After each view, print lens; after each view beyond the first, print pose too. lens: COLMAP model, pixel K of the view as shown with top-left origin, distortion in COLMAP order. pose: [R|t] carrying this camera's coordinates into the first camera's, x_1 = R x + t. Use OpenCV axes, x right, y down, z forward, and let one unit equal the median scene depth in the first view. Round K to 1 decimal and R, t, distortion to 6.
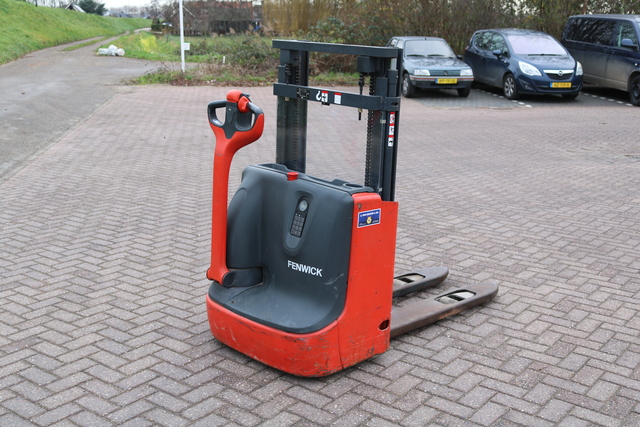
lens RADIAL K [[773.9, 0, 321.8], [0, 773.9, 215.8], [0, 0, 1]] dist [-0.060279, 0.000000]
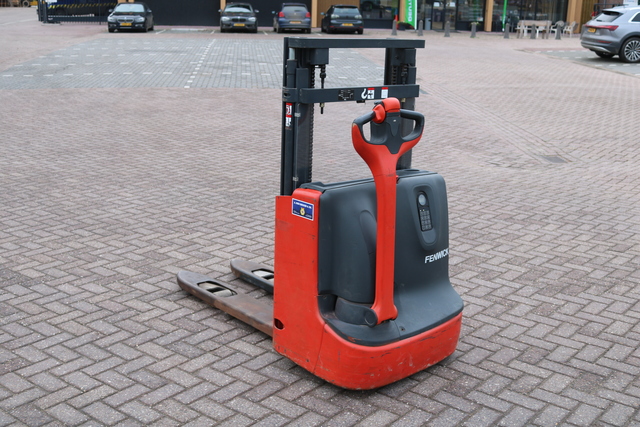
lens RADIAL K [[773.9, 0, 319.6], [0, 773.9, 219.8], [0, 0, 1]] dist [-0.060279, 0.000000]
pose [[0.040879, -0.284305, 0.957862, -0.943469], [0.223685, 0.936935, 0.268547, -0.272281], [-0.973804, 0.203281, 0.101896, 0.968634]]
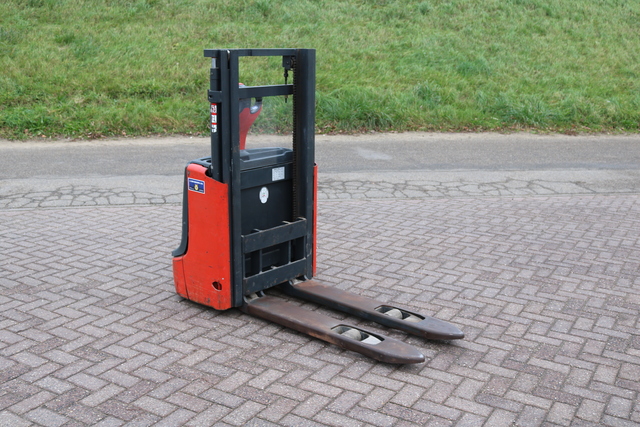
lens RADIAL K [[712.1, 0, 315.8], [0, 712.1, 210.7], [0, 0, 1]] dist [-0.066053, 0.000000]
pose [[0.110079, 0.206185, -0.972302, 1.117831], [-0.260289, 0.950086, 0.172005, -0.191392], [0.959235, 0.234146, 0.158252, 0.937236]]
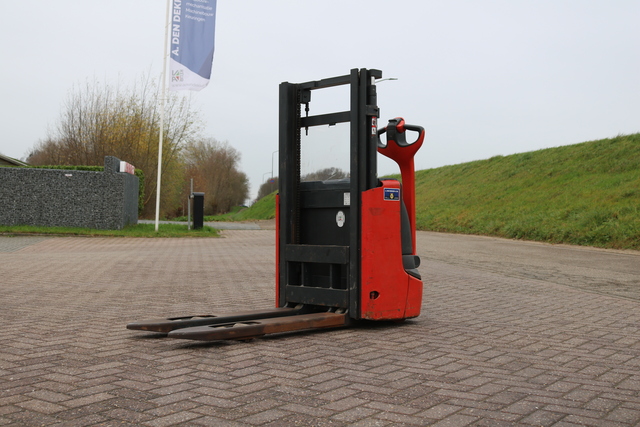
lens RADIAL K [[786.6, 0, 320.0], [0, 786.6, 213.5], [0, 0, 1]] dist [-0.039337, 0.000000]
pose [[-0.998799, -0.039768, -0.028633, 0.056848], [-0.045548, 0.968935, 0.243084, -0.315262], [0.018077, 0.244096, -0.969582, 2.277579]]
